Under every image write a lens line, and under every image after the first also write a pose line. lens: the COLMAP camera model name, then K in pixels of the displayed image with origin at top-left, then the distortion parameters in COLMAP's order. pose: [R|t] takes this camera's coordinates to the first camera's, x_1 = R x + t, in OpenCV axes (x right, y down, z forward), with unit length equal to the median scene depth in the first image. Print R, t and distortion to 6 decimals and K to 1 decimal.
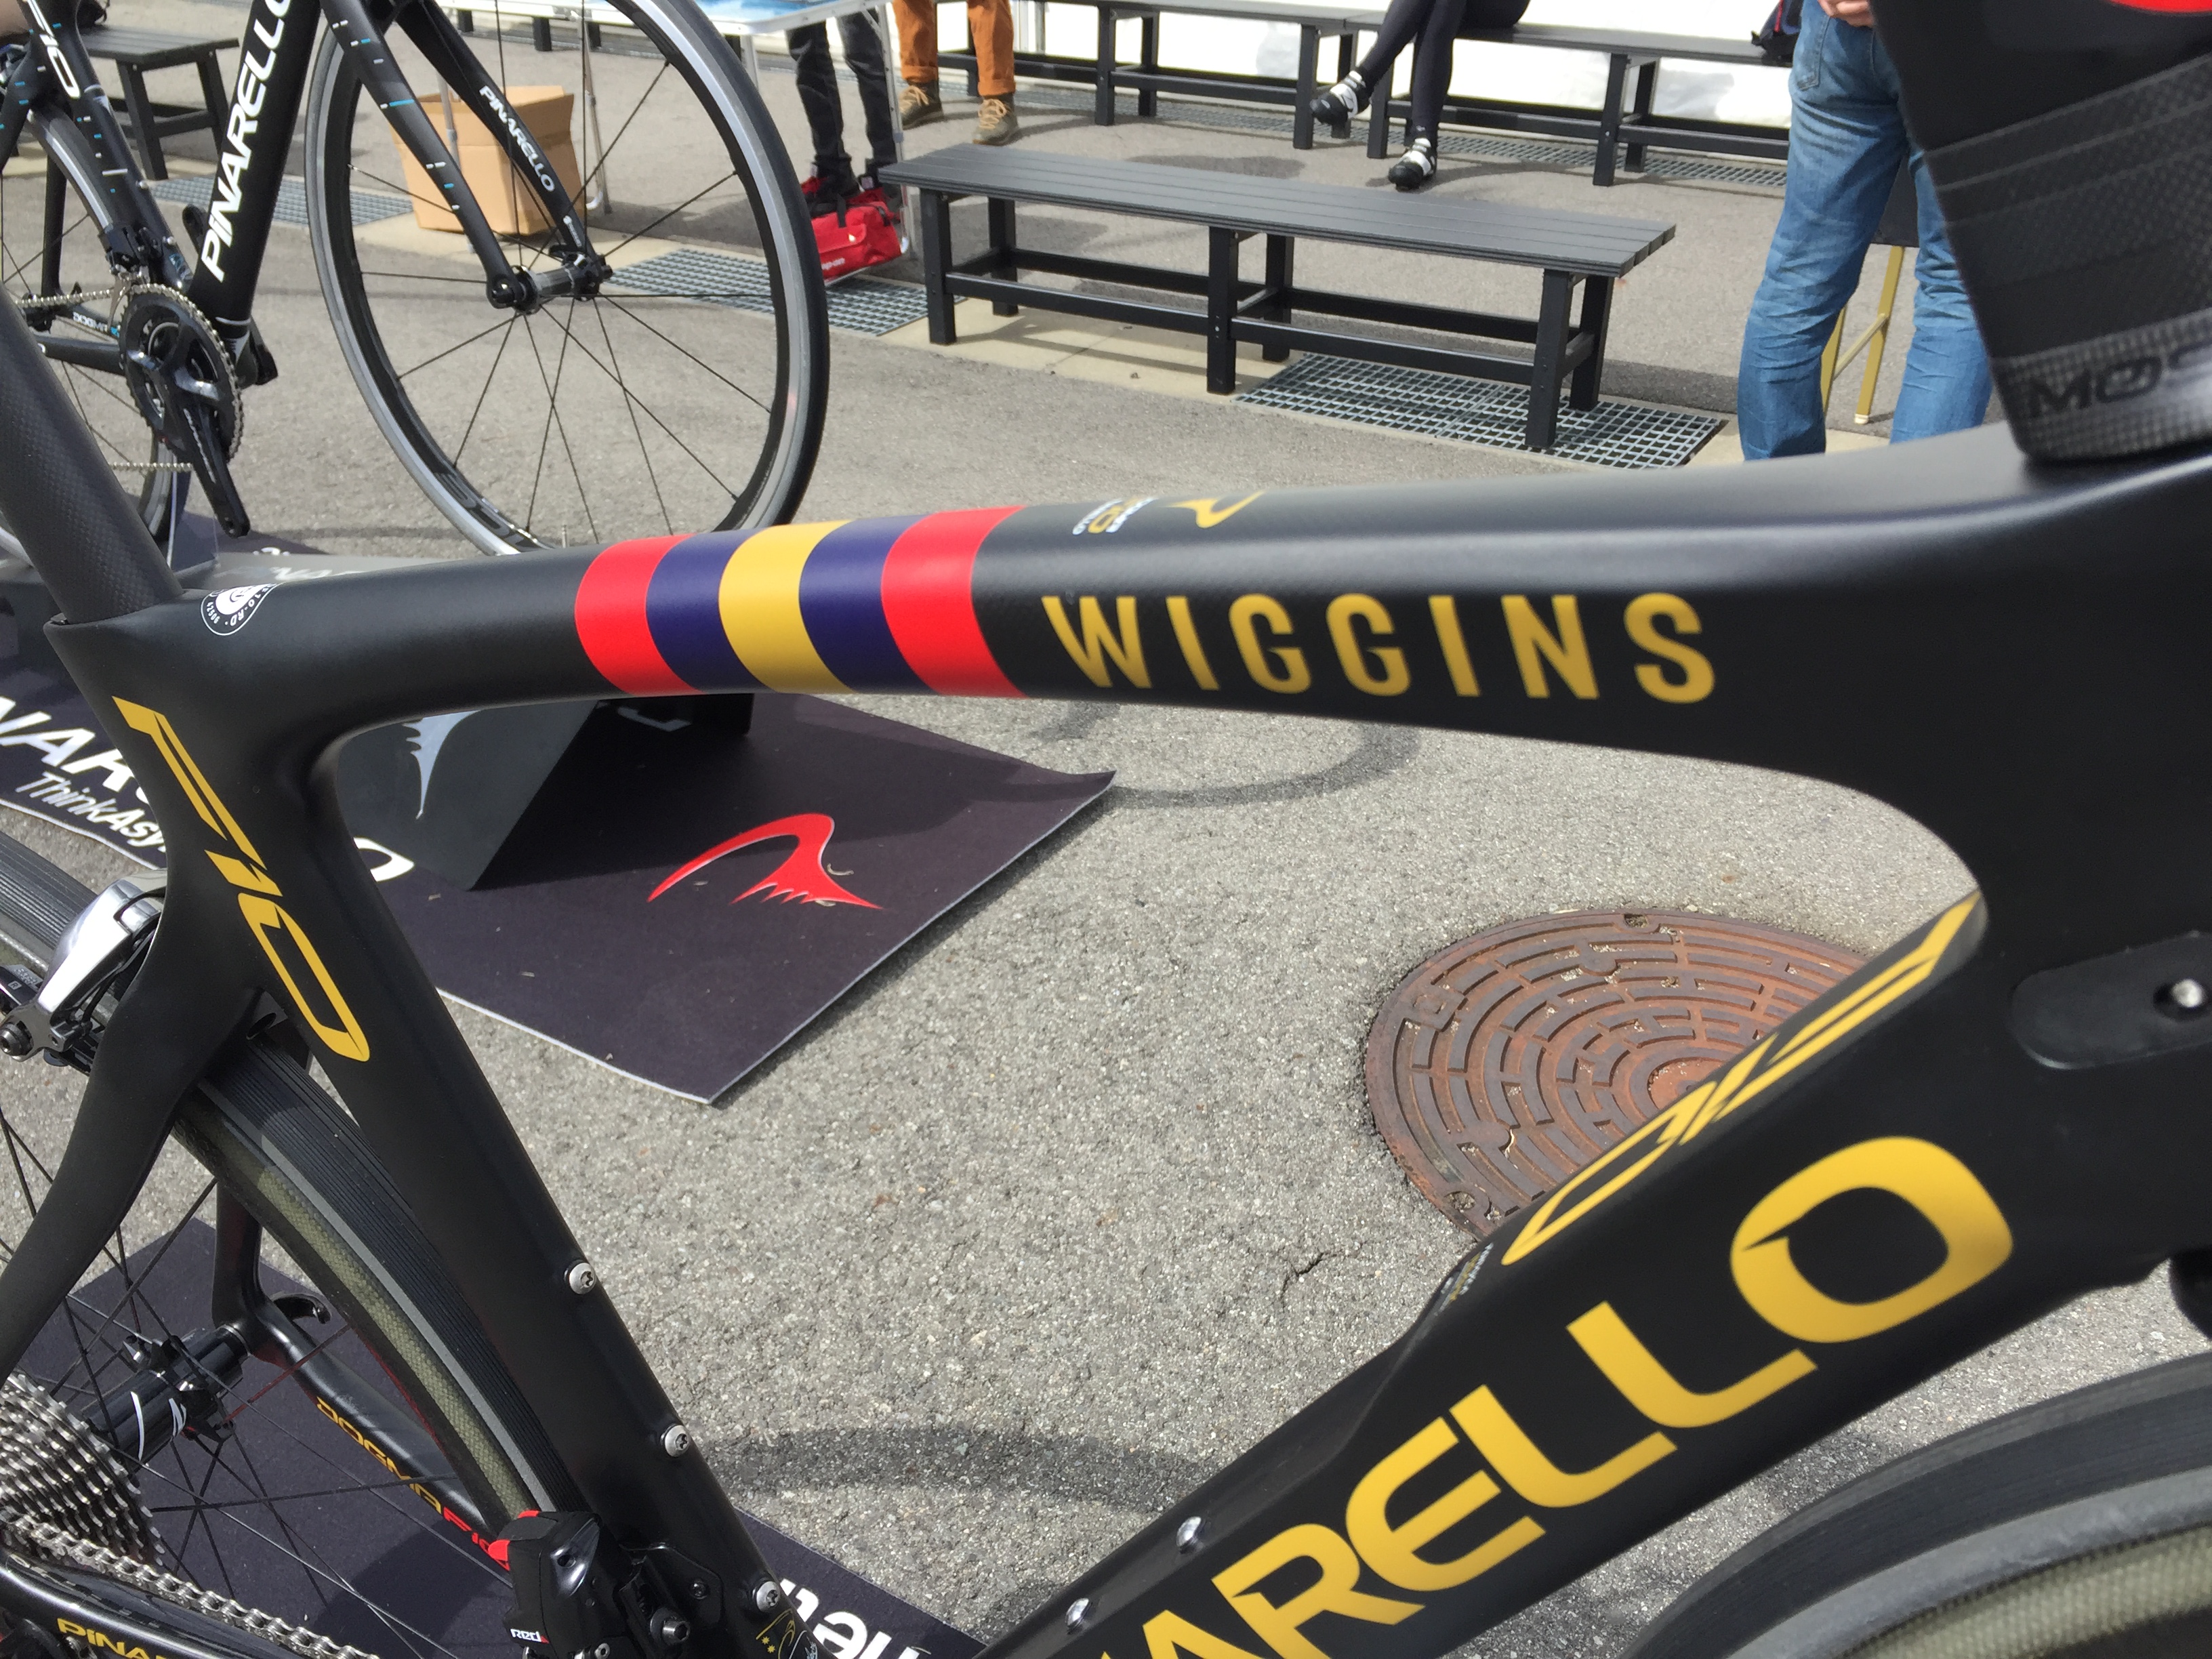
lens RADIAL K [[1894.8, 0, 1106.0], [0, 1894.8, 829.5], [0, 0, 1]] dist [0.042039, 0.002150]
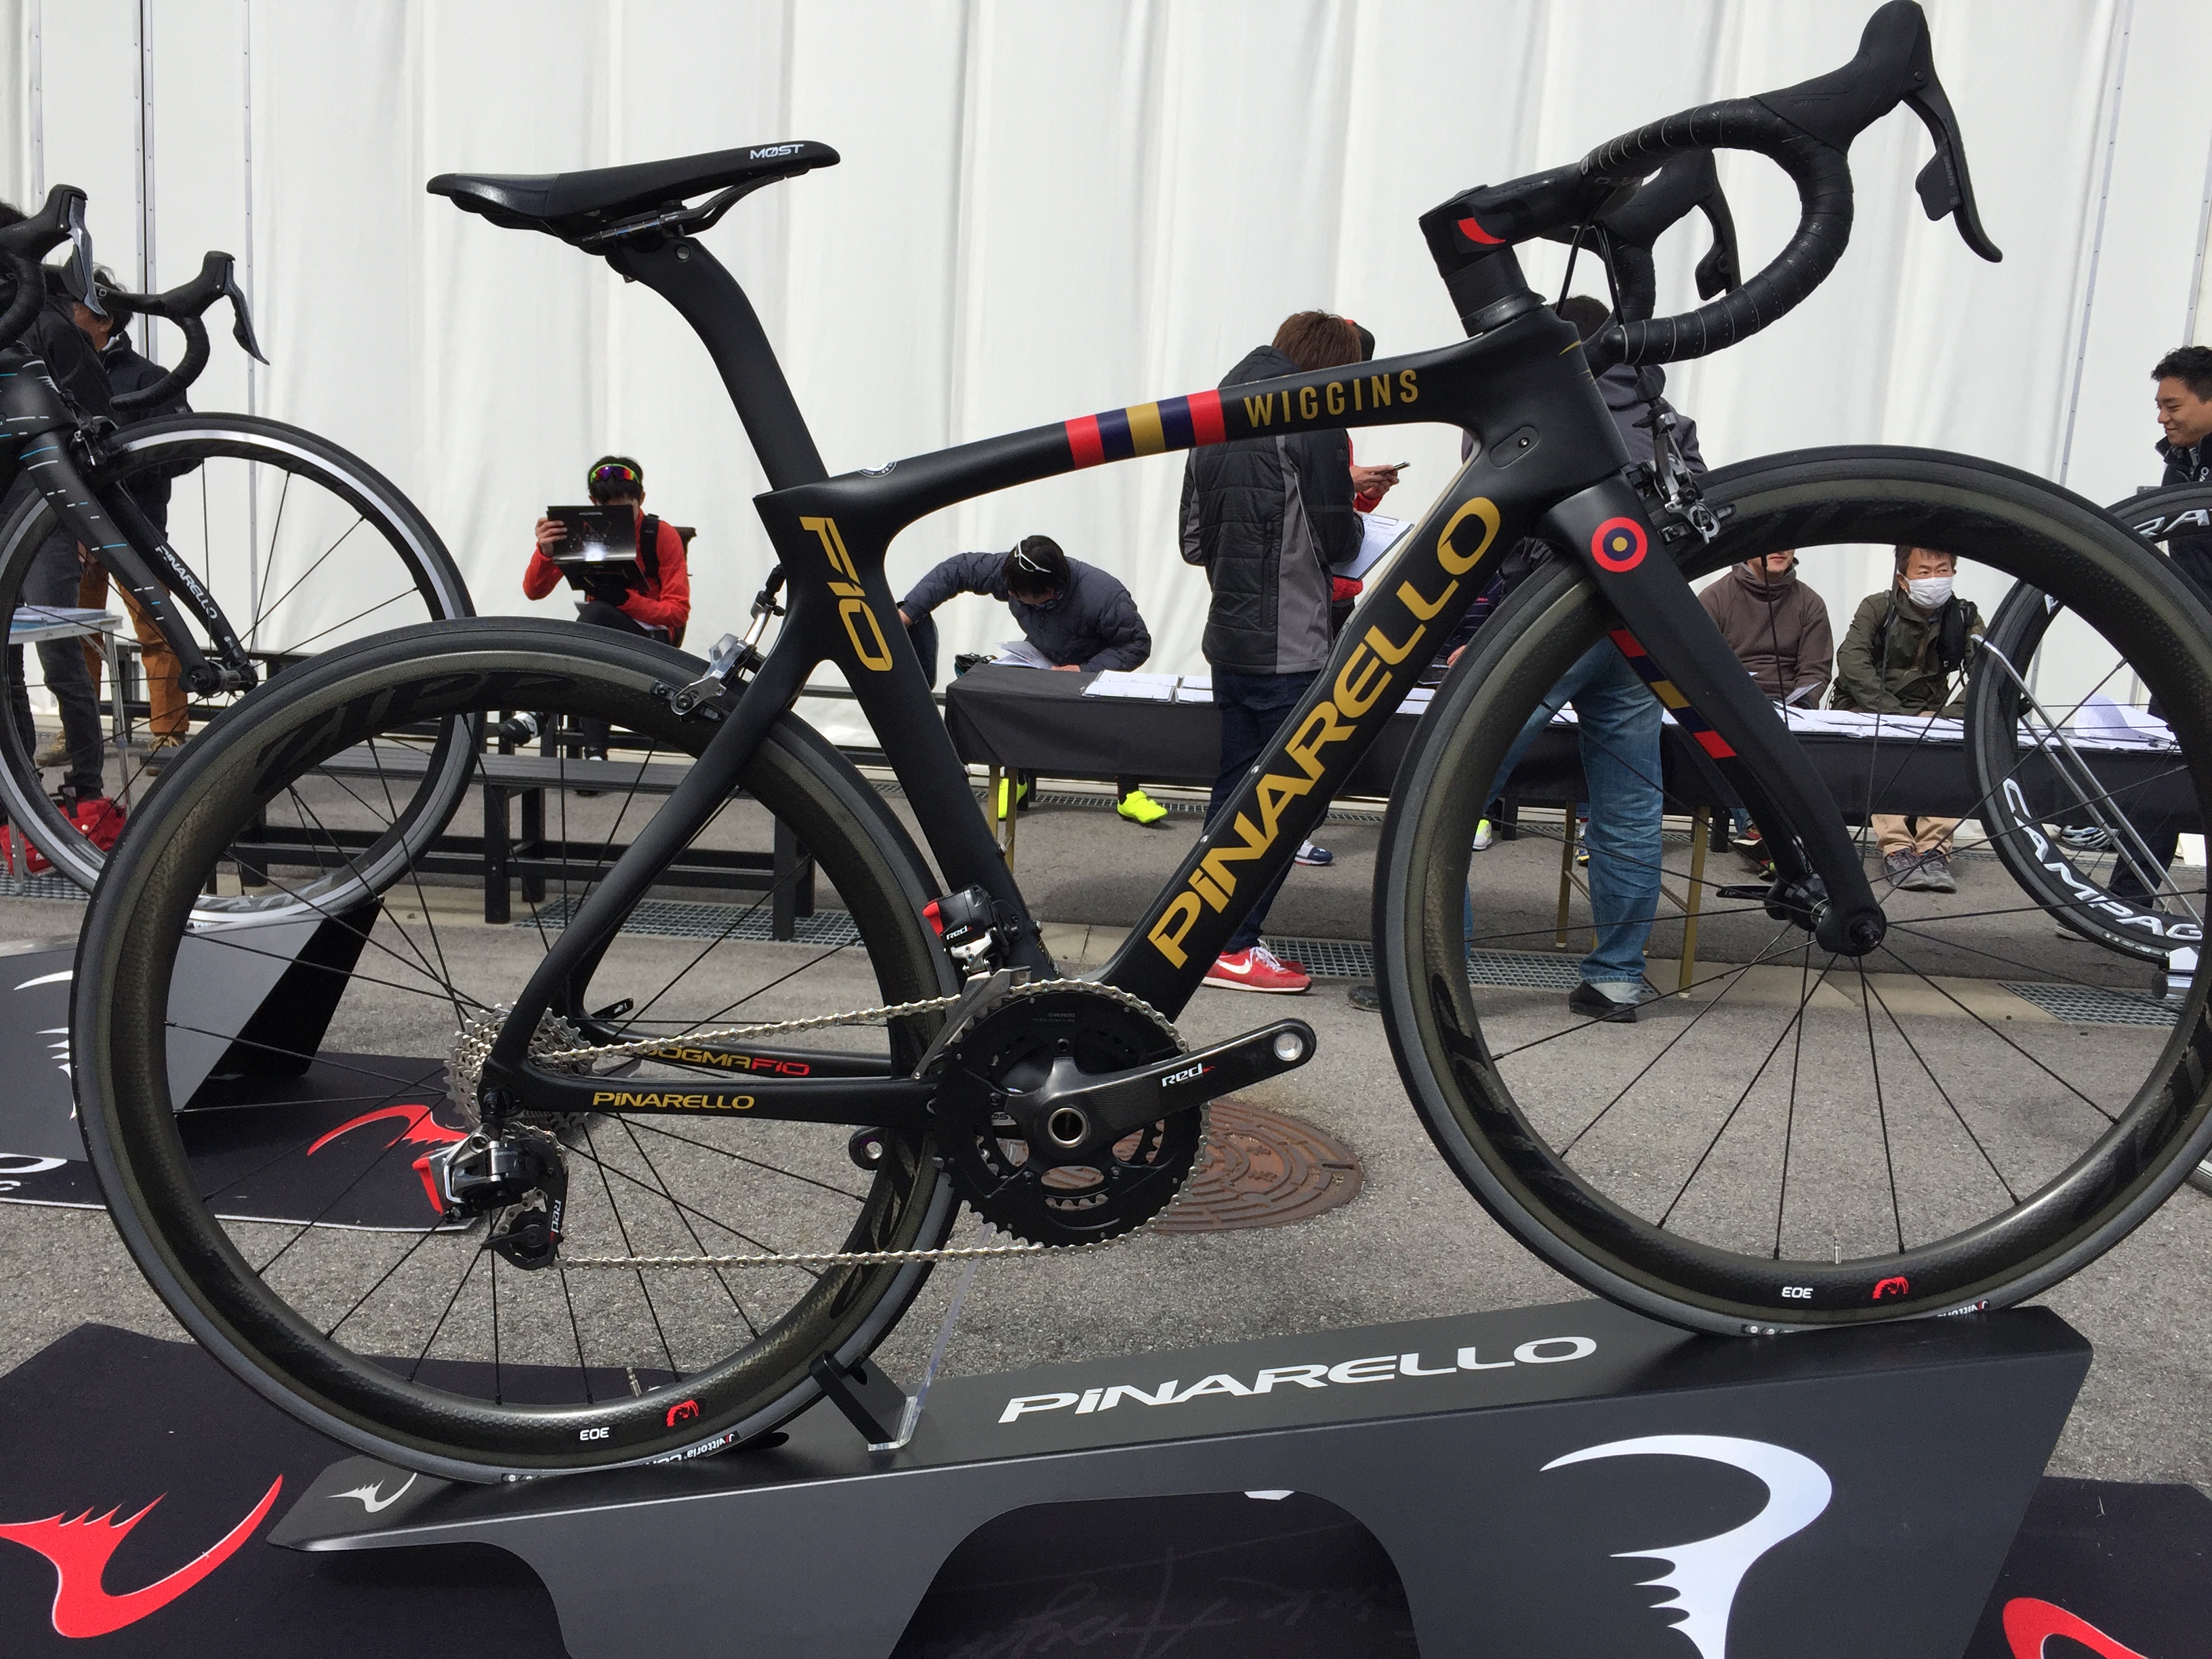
lens RADIAL K [[1894.8, 0, 1106.0], [0, 1894.8, 829.5], [0, 0, 1]] dist [0.042039, 0.002150]
pose [[0.875958, -0.027511, 0.481601, -1.861831], [0.197304, 0.931475, -0.305656, 1.561710], [-0.440191, 0.362764, 0.821361, -1.460748]]
